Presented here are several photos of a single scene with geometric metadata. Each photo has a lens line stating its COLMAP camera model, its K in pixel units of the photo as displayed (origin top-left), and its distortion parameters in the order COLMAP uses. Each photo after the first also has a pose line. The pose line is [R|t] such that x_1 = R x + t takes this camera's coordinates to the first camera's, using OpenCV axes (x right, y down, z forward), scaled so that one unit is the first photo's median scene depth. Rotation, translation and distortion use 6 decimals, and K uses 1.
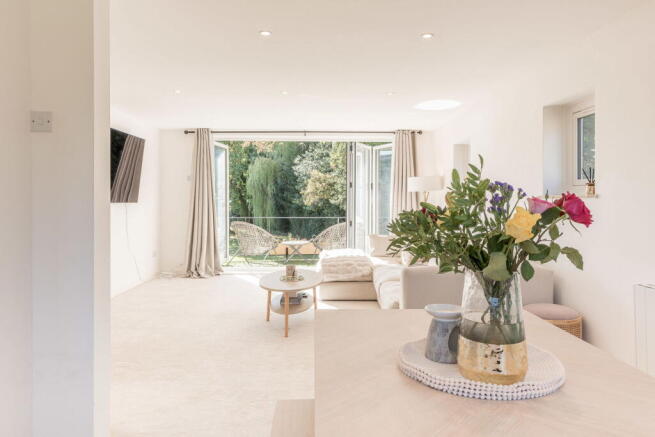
lens RADIAL K [[451.4, 0, 324.9], [0, 451.4, 205.6], [0, 0, 1]] dist [-0.008466, -0.001609]
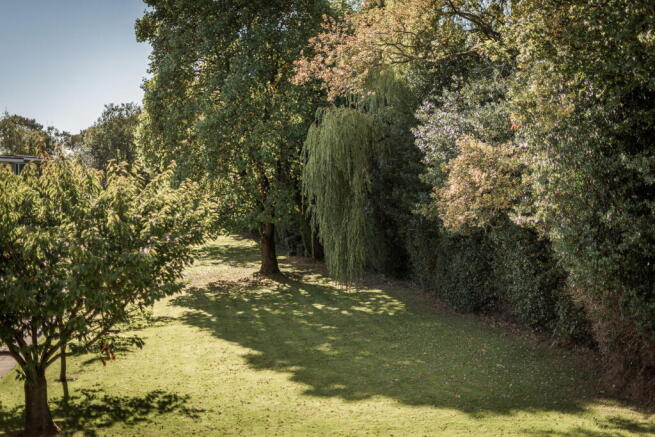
lens RADIAL K [[949.0, 0, 327.5], [0, 949.0, 218.5], [0, 0, 1]] dist [-0.028762, -0.042046]
pose [[0.986550, -0.011747, -0.163036, -0.010577], [0.013392, 0.999870, 0.008994, -0.018637], [0.162909, -0.011056, 0.986579, 0.201712]]
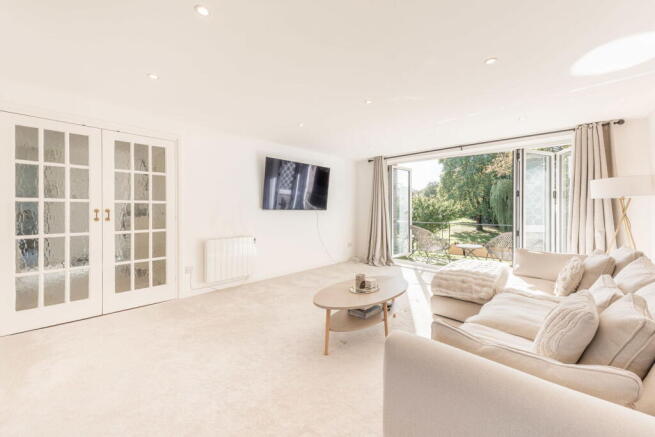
lens RADIAL K [[254.5, 0, 326.0], [0, 254.5, 205.8], [0, 0, 1]] dist [0.000647, -0.000054]
pose [[0.714480, -0.006993, -0.699621, 0.036456], [-0.011327, 0.999703, -0.021560, -0.000611], [0.699565, 0.023328, 0.714188, 0.078624]]
